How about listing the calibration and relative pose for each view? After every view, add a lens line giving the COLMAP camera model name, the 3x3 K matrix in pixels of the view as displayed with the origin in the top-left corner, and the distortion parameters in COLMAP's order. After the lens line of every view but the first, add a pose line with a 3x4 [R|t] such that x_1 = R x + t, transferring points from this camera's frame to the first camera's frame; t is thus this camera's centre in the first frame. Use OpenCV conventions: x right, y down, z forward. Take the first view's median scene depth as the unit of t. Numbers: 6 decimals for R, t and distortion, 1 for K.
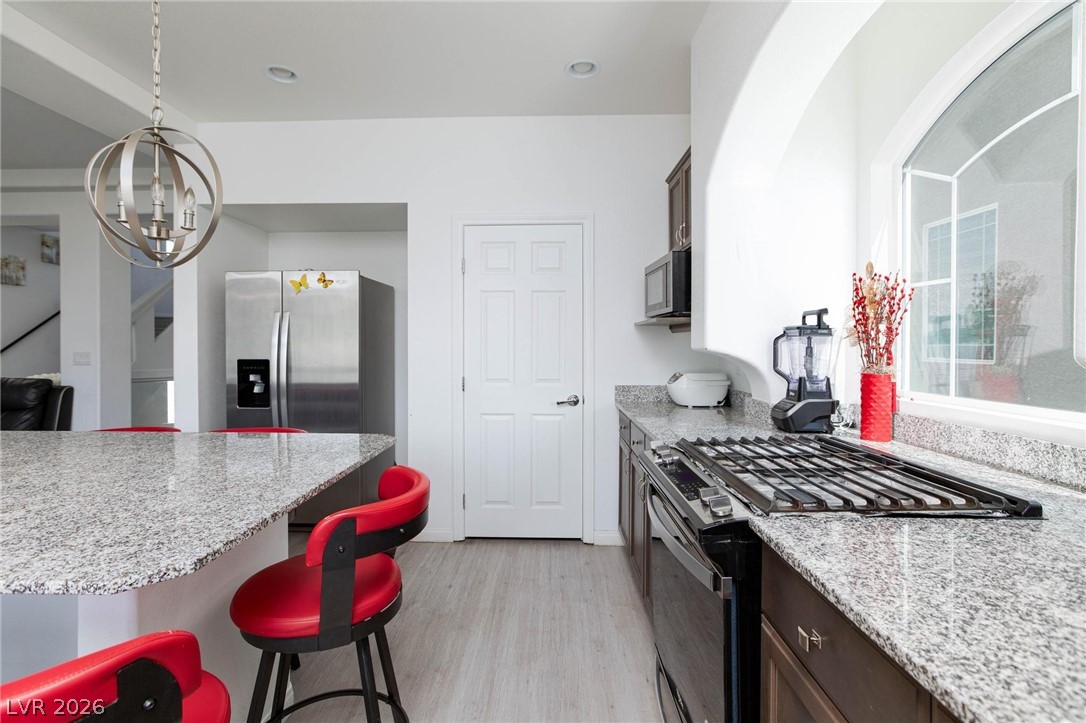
lens RADIAL K [[503.7, 0, 530.4], [0, 503.7, 348.5], [0, 0, 1]] dist [-0.022071, 0.015829]
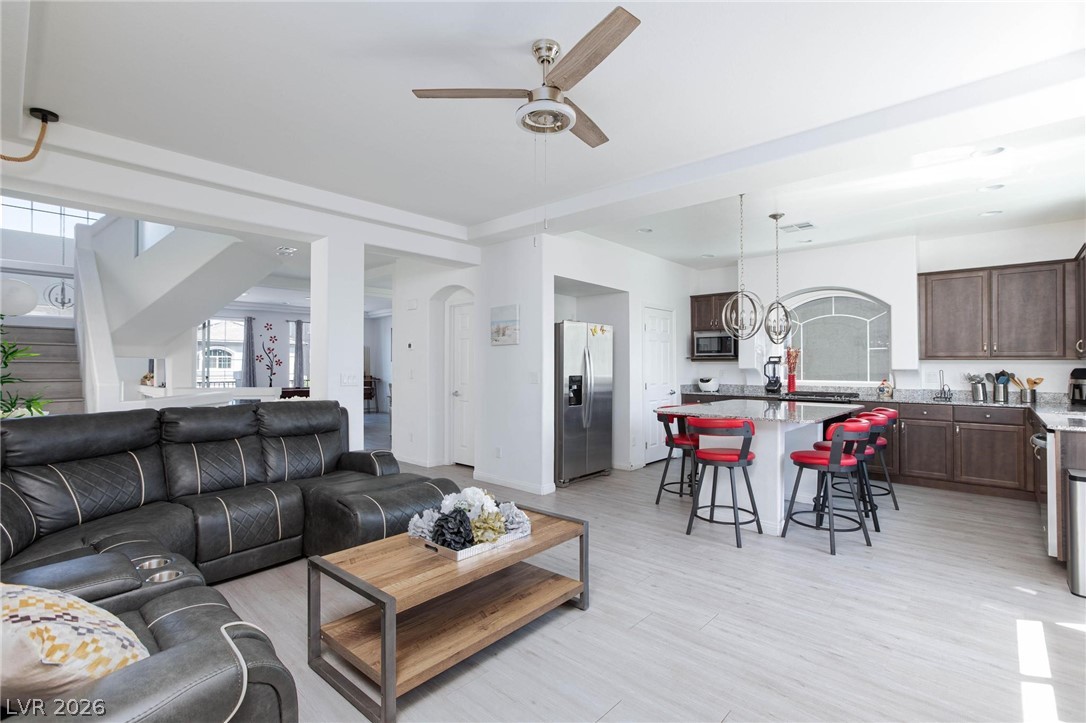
lens RADIAL K [[510.6, 0, 543.0], [0, 510.6, 361.5], [0, 0, 1]] dist [-0.020505, 0.000481]
pose [[0.635239, 0.008403, 0.772270, -2.889982], [0.004082, 0.999890, -0.014238, 0.000261], [-0.772305, 0.012197, 0.635135, 0.042780]]
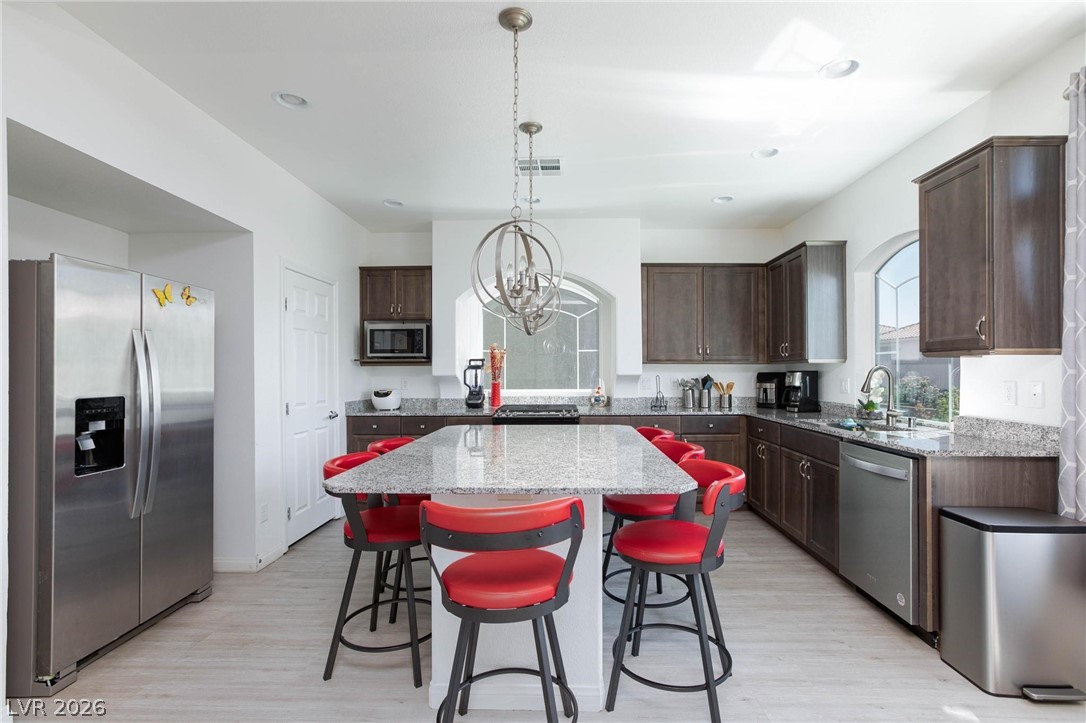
lens RADIAL K [[501.6, 0, 557.5], [0, 501.6, 368.2], [0, 0, 1]] dist [-0.021178, 0.015782]
pose [[-0.028385, 0.009019, 0.999556, -1.854607], [0.013021, 0.999878, -0.008653, -0.003216], [-0.999512, 0.012770, -0.028499, 0.640696]]
